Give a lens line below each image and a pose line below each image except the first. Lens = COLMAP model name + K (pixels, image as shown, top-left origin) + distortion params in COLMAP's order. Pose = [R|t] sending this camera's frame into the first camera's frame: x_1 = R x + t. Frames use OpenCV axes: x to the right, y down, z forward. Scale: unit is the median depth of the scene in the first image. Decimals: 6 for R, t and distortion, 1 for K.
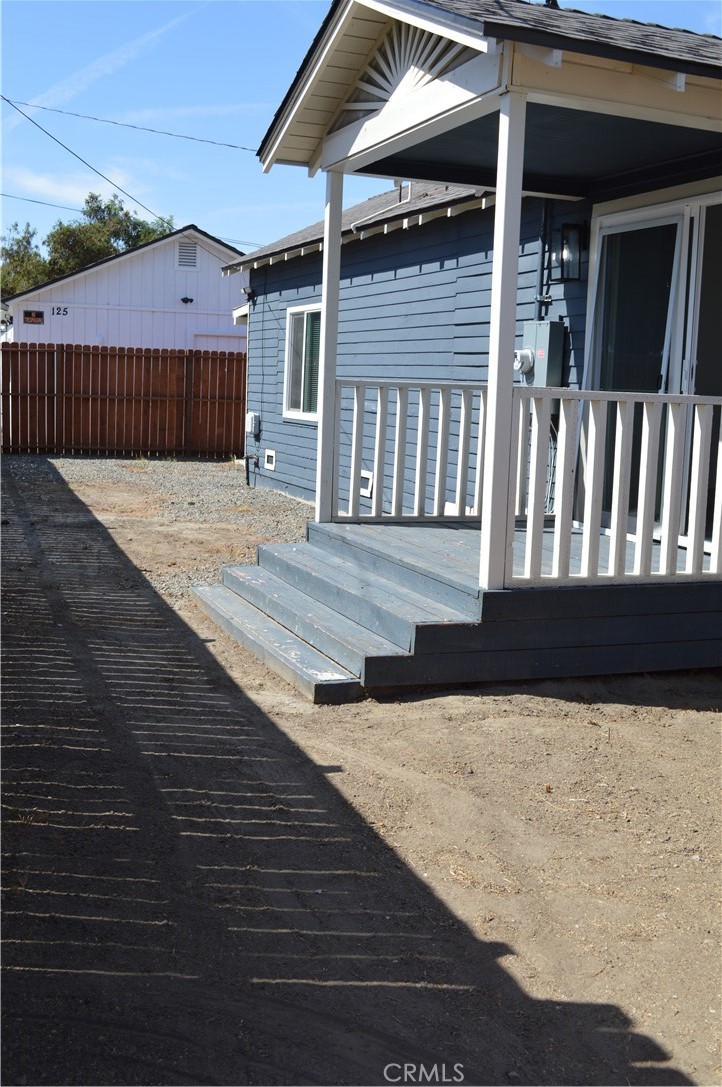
lens RADIAL K [[1187.6, 0, 361.0], [0, 1187.6, 543.5], [0, 0, 1]] dist [-0.053990, 0.002965]
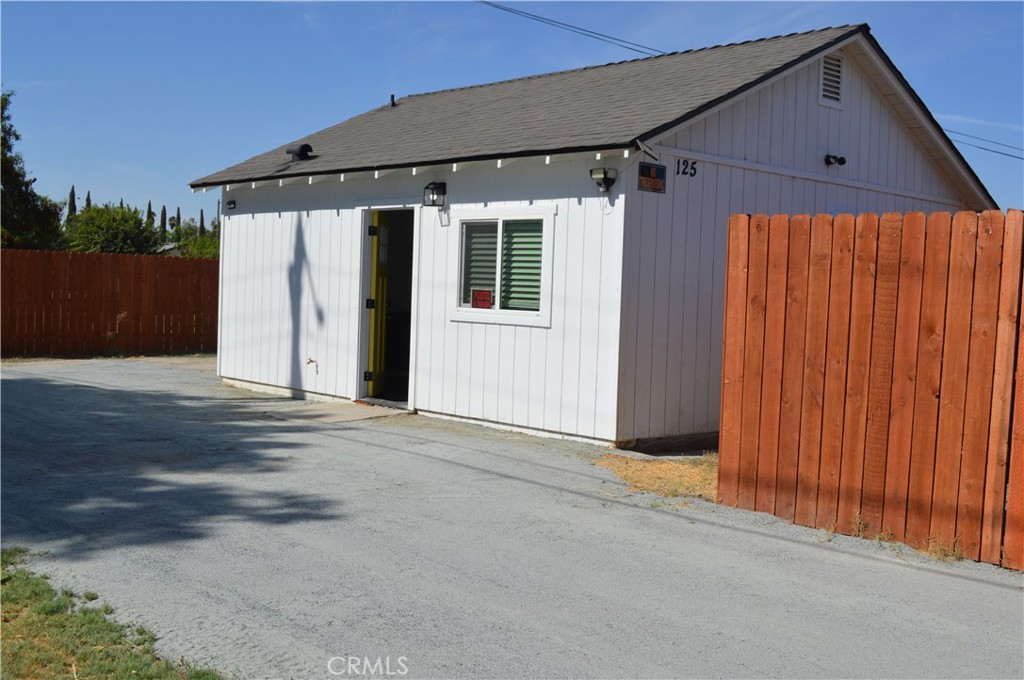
lens RADIAL K [[1118.7, 0, 507.1], [0, 1118.7, 341.1], [0, 0, 1]] dist [-0.053990, 0.002965]
pose [[0.926582, -0.015892, 0.375757, -0.501125], [0.040592, 0.997496, -0.057908, -0.100270], [-0.373896, 0.068909, 0.924907, 0.600779]]
